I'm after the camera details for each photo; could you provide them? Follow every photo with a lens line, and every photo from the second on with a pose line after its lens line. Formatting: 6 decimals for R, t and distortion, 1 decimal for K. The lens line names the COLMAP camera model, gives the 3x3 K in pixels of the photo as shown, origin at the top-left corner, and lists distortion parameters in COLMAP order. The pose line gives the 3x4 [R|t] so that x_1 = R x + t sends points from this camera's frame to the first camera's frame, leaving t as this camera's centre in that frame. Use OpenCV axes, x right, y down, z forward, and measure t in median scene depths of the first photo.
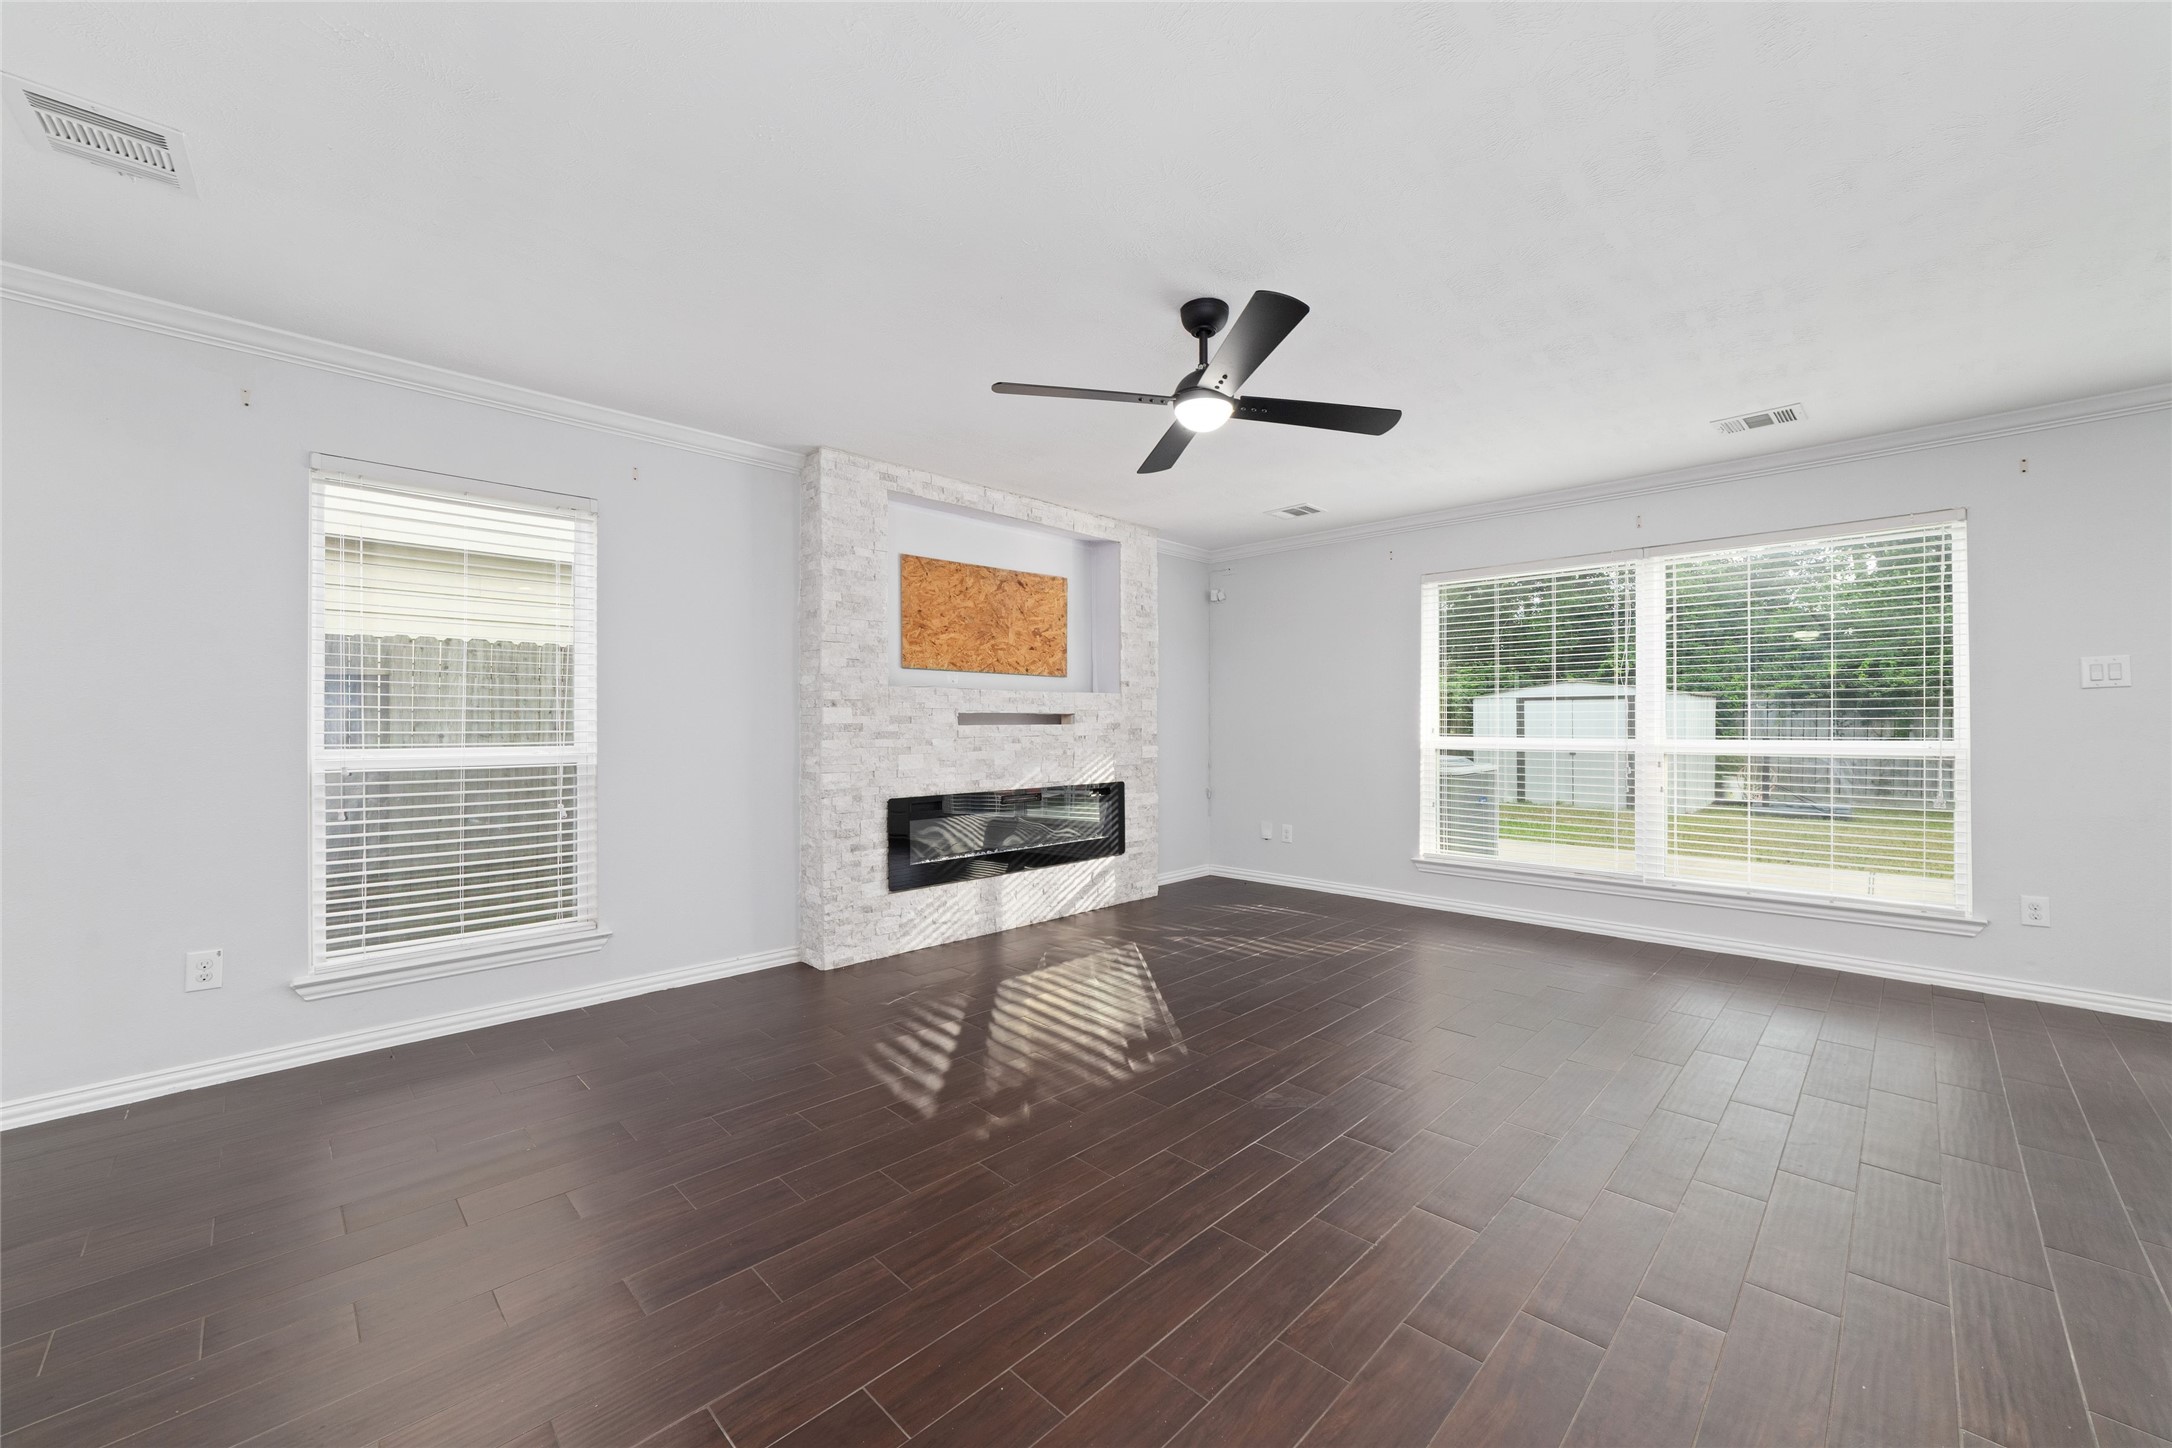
lens RADIAL K [[841.5, 0, 1090.6], [0, 841.5, 719.0], [0, 0, 1]] dist [-0.007509, 0.000320]
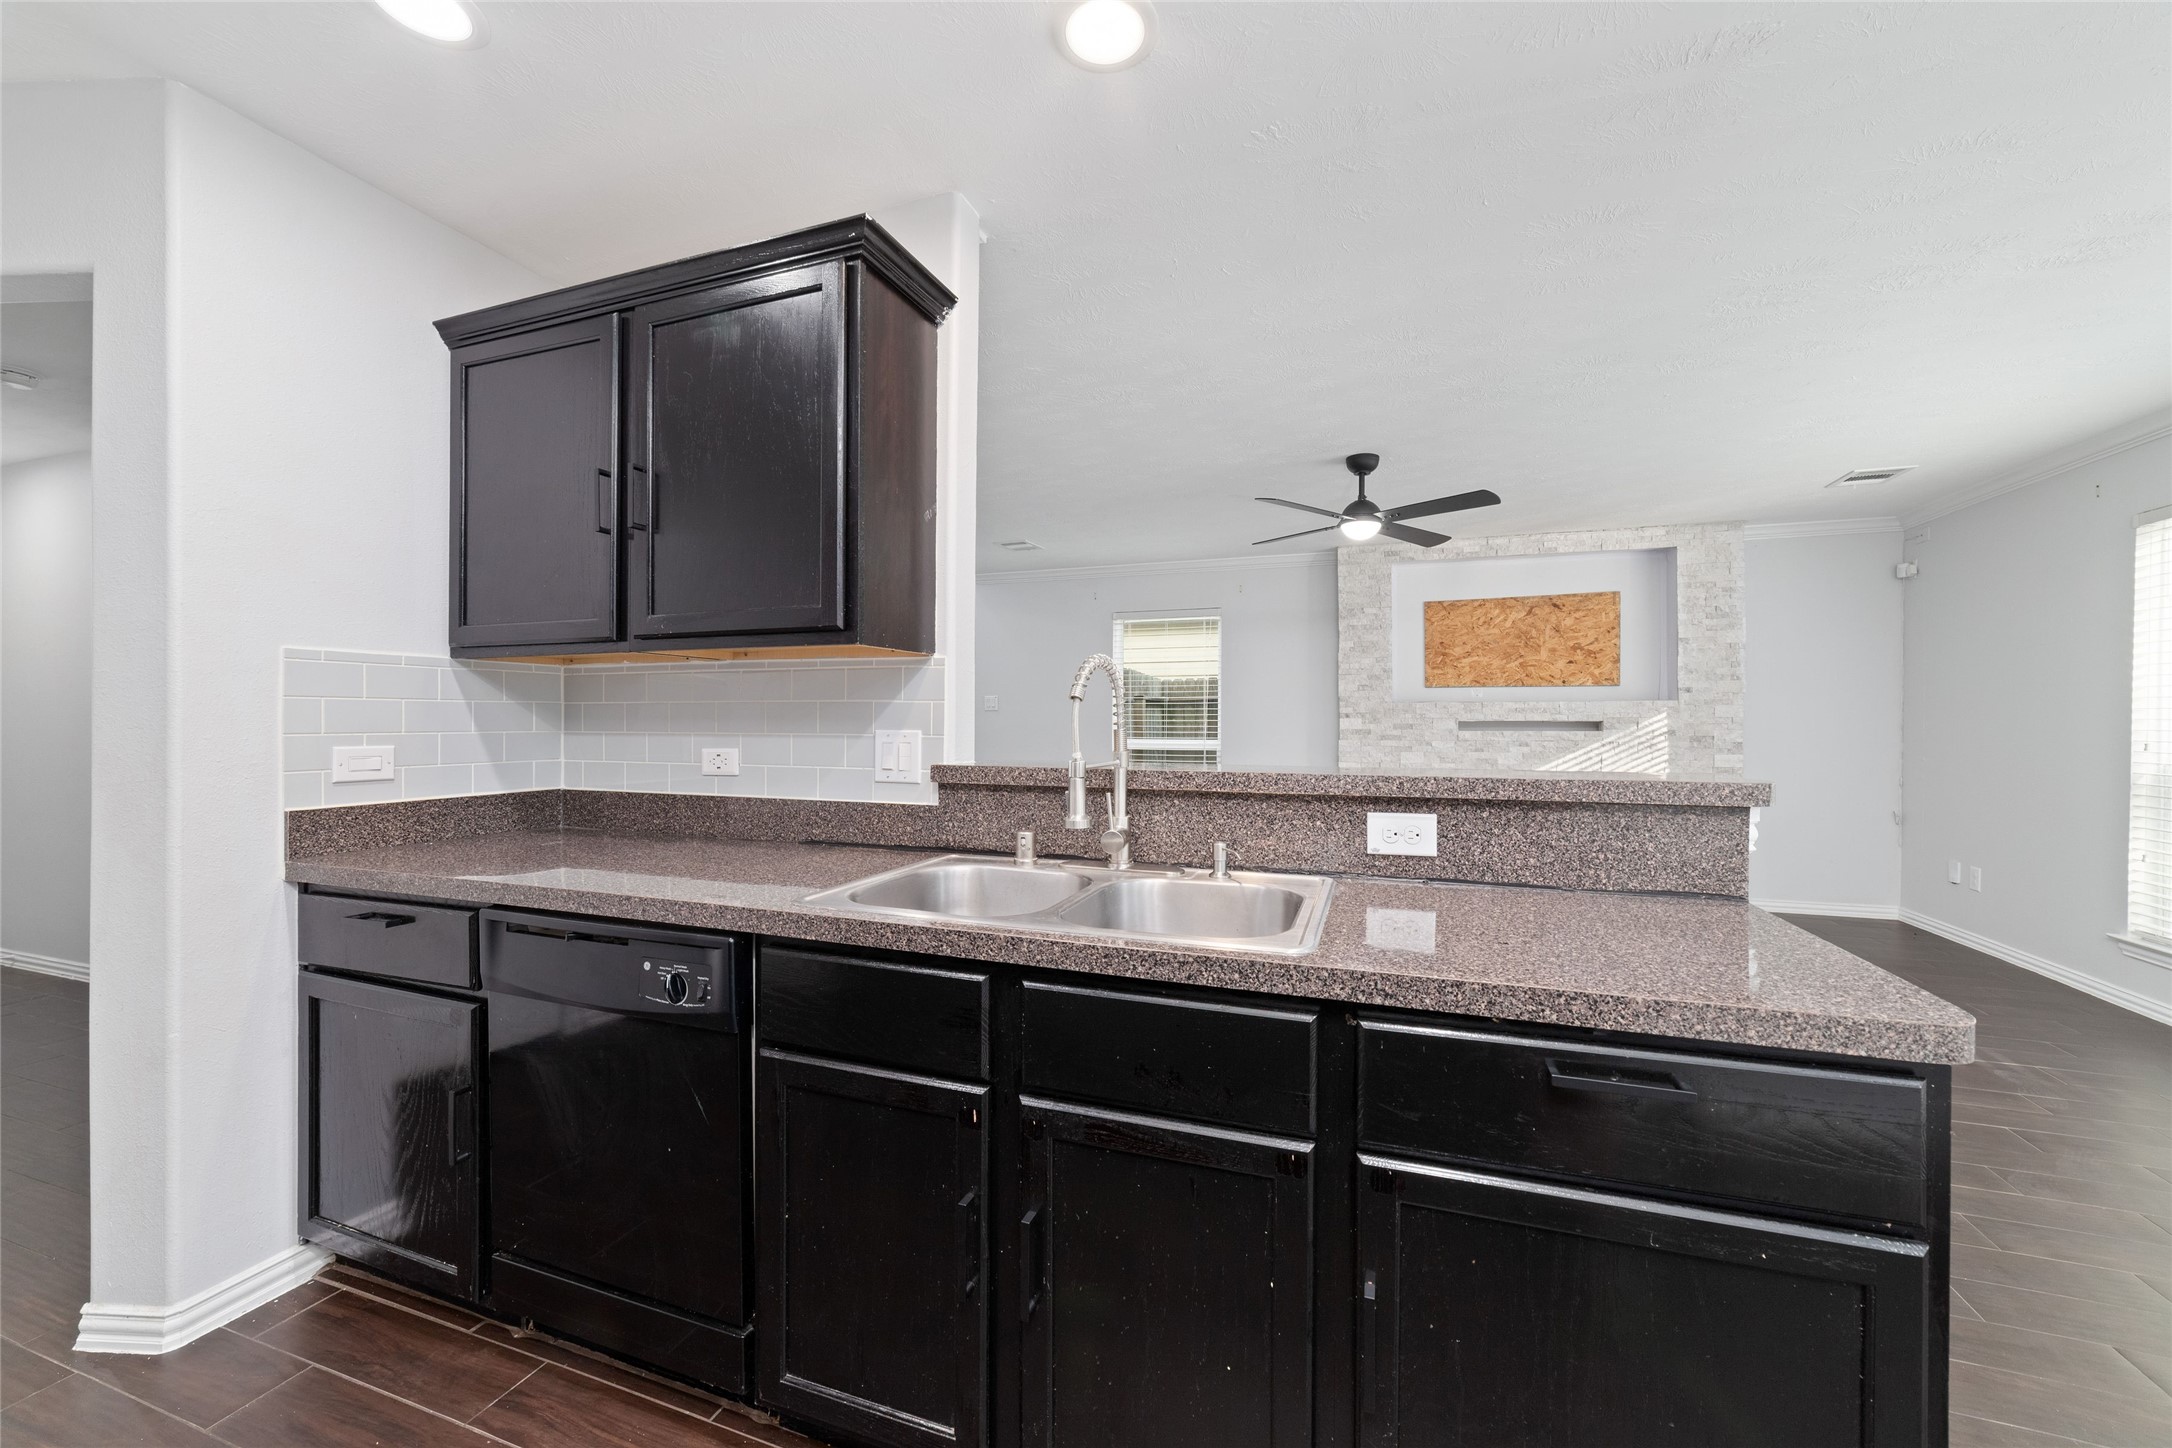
lens RADIAL K [[841.5, 0, 1090.6], [0, 841.5, 719.0], [0, 0, 1]] dist [-0.007509, 0.000320]
pose [[0.430336, 0.001049, -0.902668, 0.727871], [0.004201, 0.999986, 0.003165, -0.016428], [0.902659, -0.005155, 0.430326, -0.052869]]
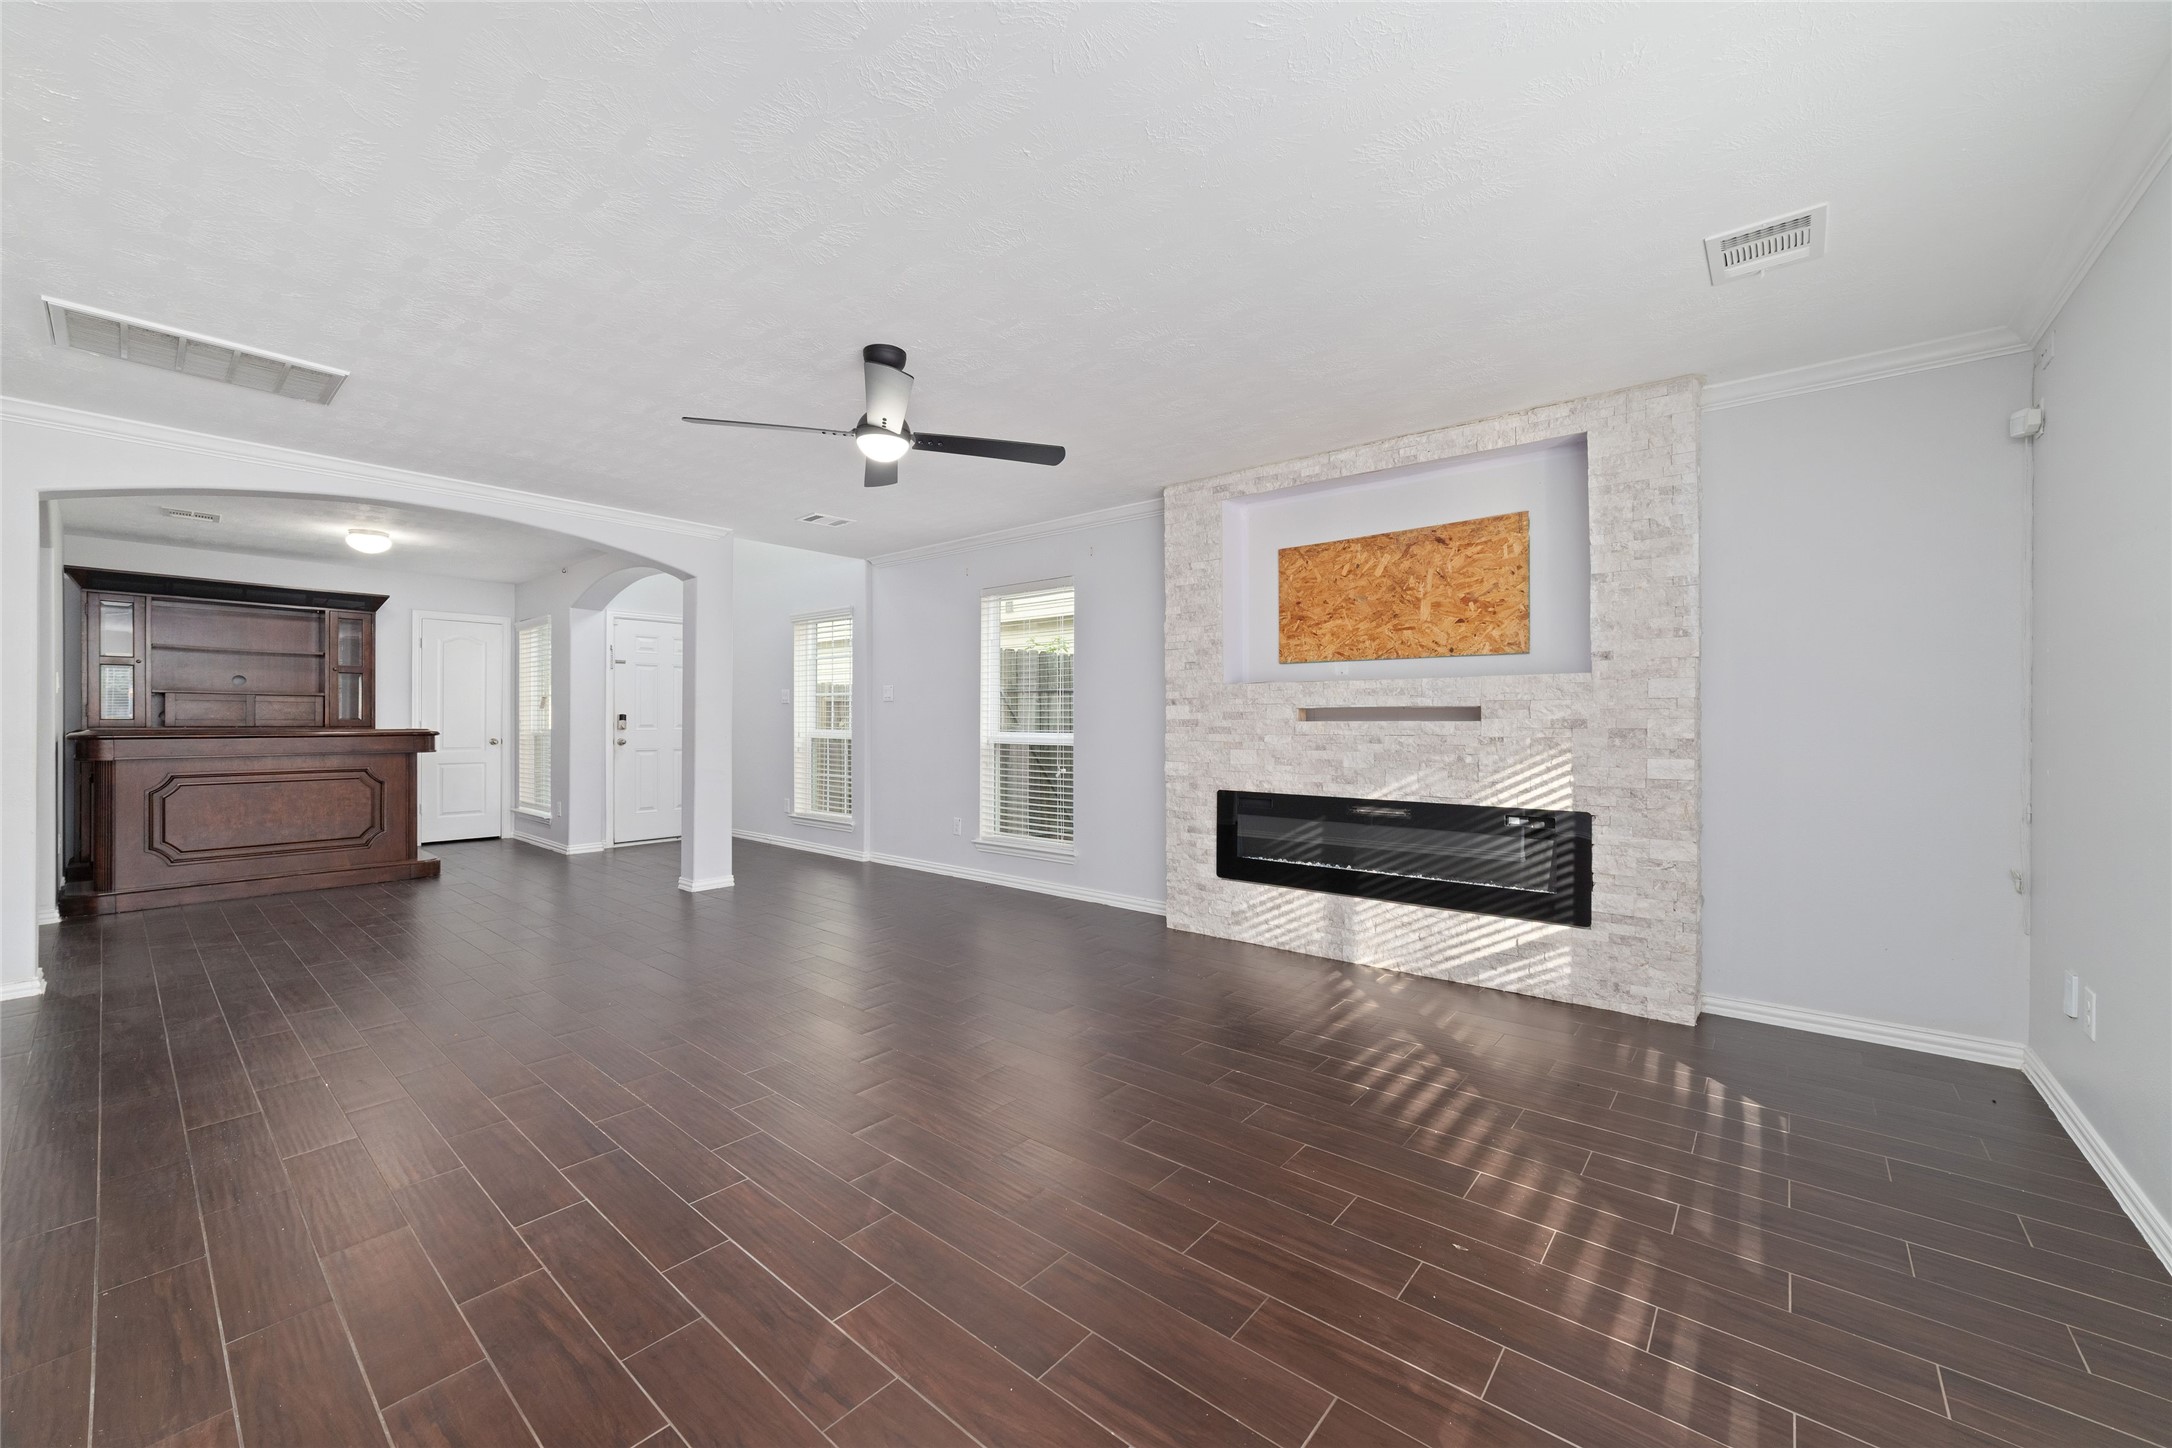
lens RADIAL K [[842.2, 0, 1093.9], [0, 842.2, 710.2], [0, 0, 1]] dist [-0.002163, -0.000044]
pose [[0.094187, -0.008319, -0.995520, 0.725829], [0.005923, 0.999952, -0.007796, 0.000947], [0.995537, -0.005162, 0.094232, 0.663343]]
